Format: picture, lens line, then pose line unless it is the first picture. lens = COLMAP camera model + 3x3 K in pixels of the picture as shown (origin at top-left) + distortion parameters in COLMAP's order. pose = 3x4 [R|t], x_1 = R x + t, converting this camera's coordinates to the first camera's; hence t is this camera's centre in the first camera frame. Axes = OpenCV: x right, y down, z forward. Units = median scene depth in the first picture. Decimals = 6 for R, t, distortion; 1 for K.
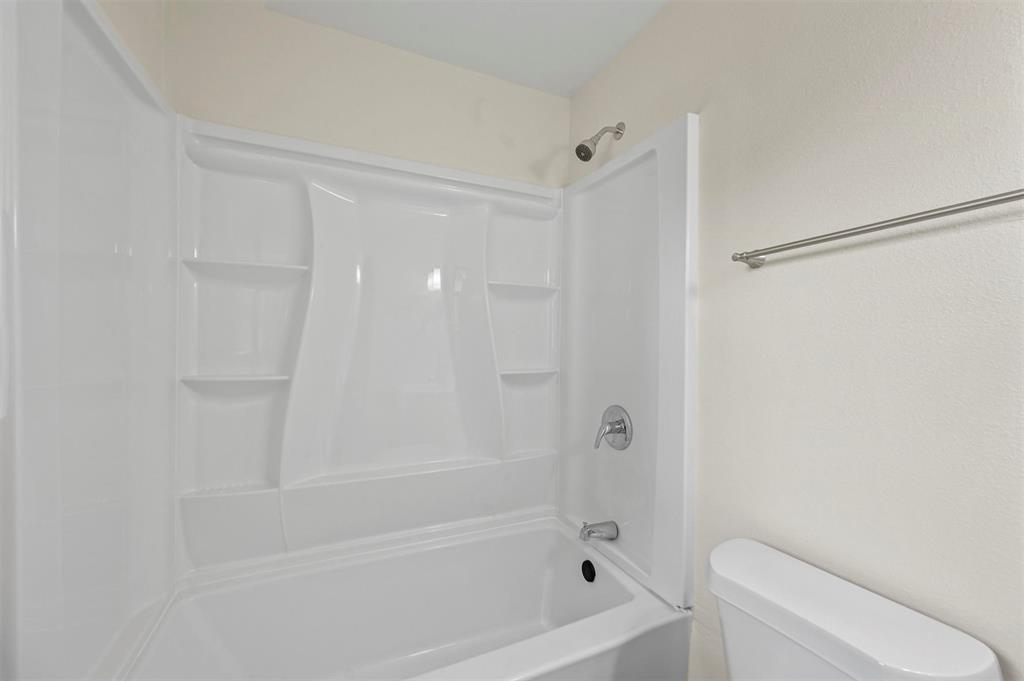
lens RADIAL K [[405.6, 0, 505.4], [0, 405.6, 343.8], [0, 0, 1]] dist [-0.002091, 0.000954]
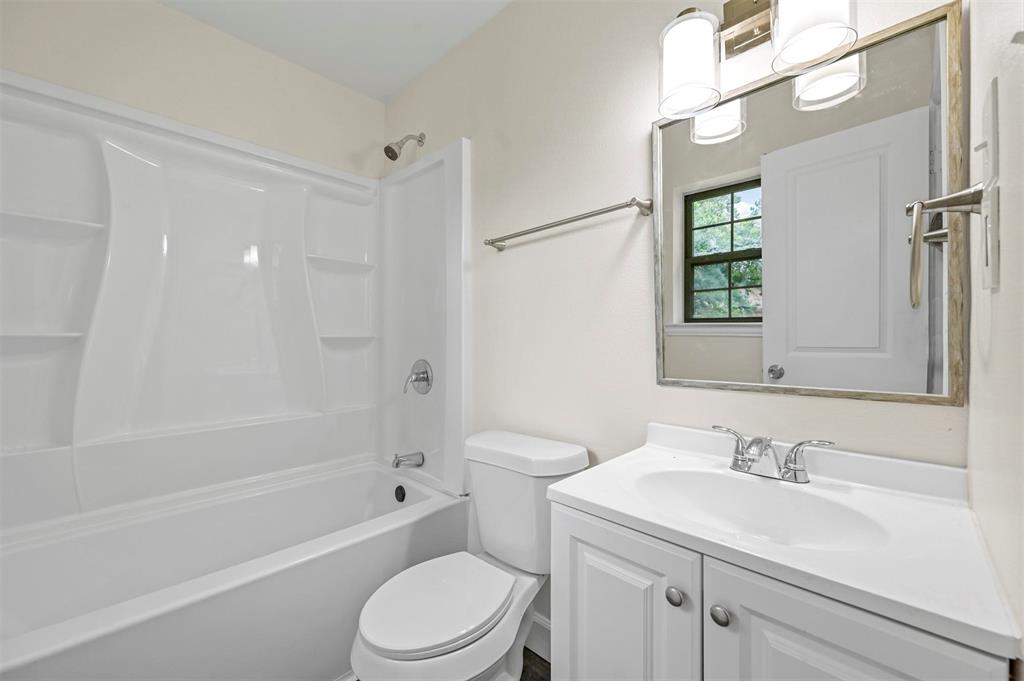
lens RADIAL K [[405.6, 0, 506.3], [0, 405.6, 340.9], [0, 0, 1]] dist [-0.002091, 0.000954]
pose [[0.928078, -0.014317, 0.372110, 0.052560], [0.012183, 0.999893, 0.008084, 0.089362], [-0.372186, -0.002969, 0.928154, -0.265375]]
